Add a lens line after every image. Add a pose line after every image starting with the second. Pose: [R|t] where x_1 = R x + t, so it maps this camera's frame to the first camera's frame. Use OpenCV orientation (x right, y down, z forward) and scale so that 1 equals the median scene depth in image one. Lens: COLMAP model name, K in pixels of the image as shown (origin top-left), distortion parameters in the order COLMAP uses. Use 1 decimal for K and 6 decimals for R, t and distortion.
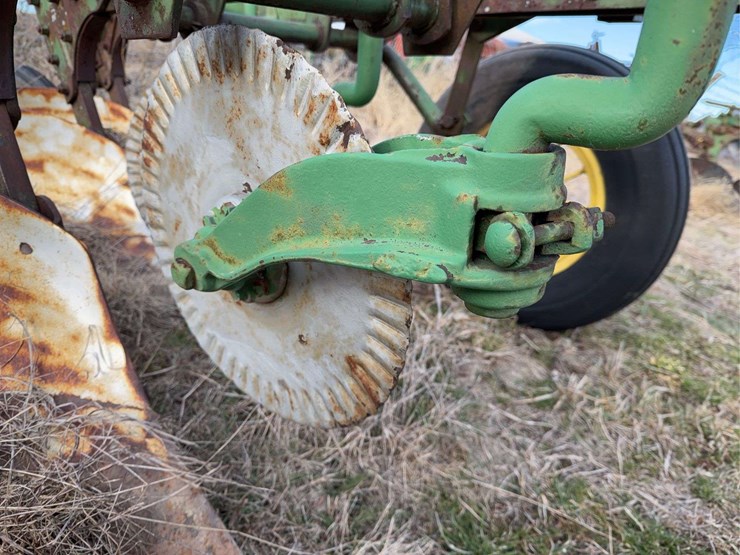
lens RADIAL K [[513.4, 0, 370.0], [0, 513.4, 277.5], [0, 0, 1]] dist [0.078798, -0.101965]
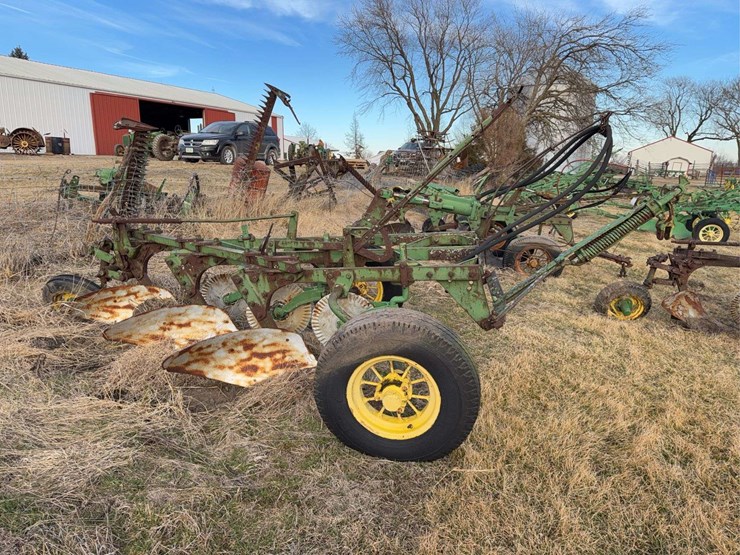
lens RADIAL K [[515.3, 0, 370.0], [0, 515.3, 277.5], [0, 0, 1]] dist [0.042822, -0.060581]
pose [[0.861120, -0.239116, 0.448660, -1.915526], [0.272470, 0.962110, -0.010193, -0.337430], [-0.429223, 0.131024, 0.893644, -3.356383]]
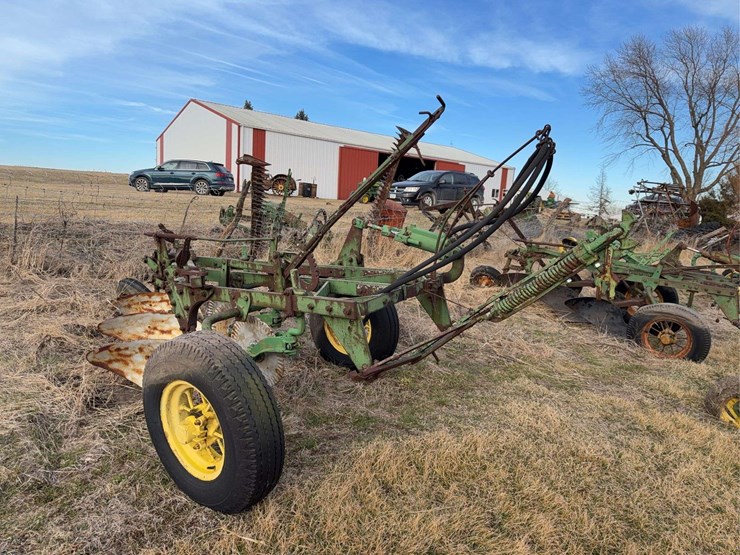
lens RADIAL K [[513.4, 0, 370.0], [0, 513.4, 277.5], [0, 0, 1]] dist [0.078798, -0.101965]
pose [[0.993762, -0.095608, 0.057411, 0.559020], [0.104752, 0.976873, -0.186406, 0.249269], [-0.038262, 0.191257, 0.980794, -3.529762]]
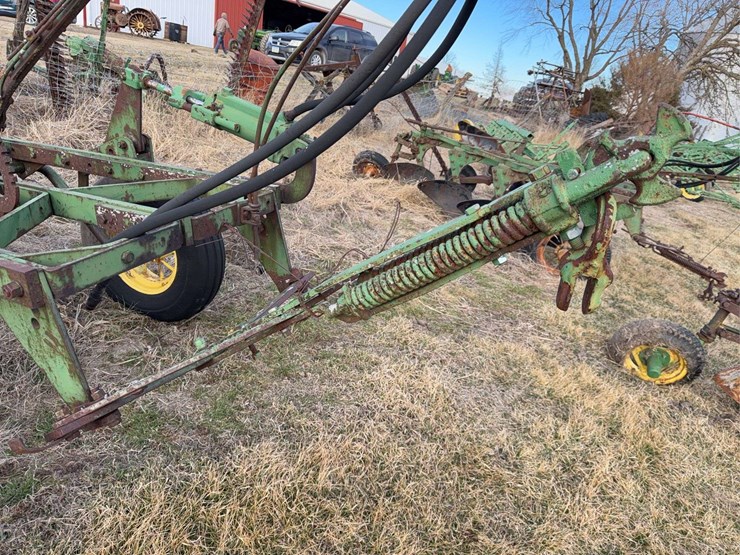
lens RADIAL K [[521.2, 0, 375.2], [0, 521.2, 280.9], [0, 0, 1]] dist [0.046096, -0.062546]
pose [[0.962859, -0.099042, 0.251183, 1.211364], [0.081159, 0.993436, 0.080607, -0.251901], [-0.257518, -0.057227, 0.964577, -1.845252]]
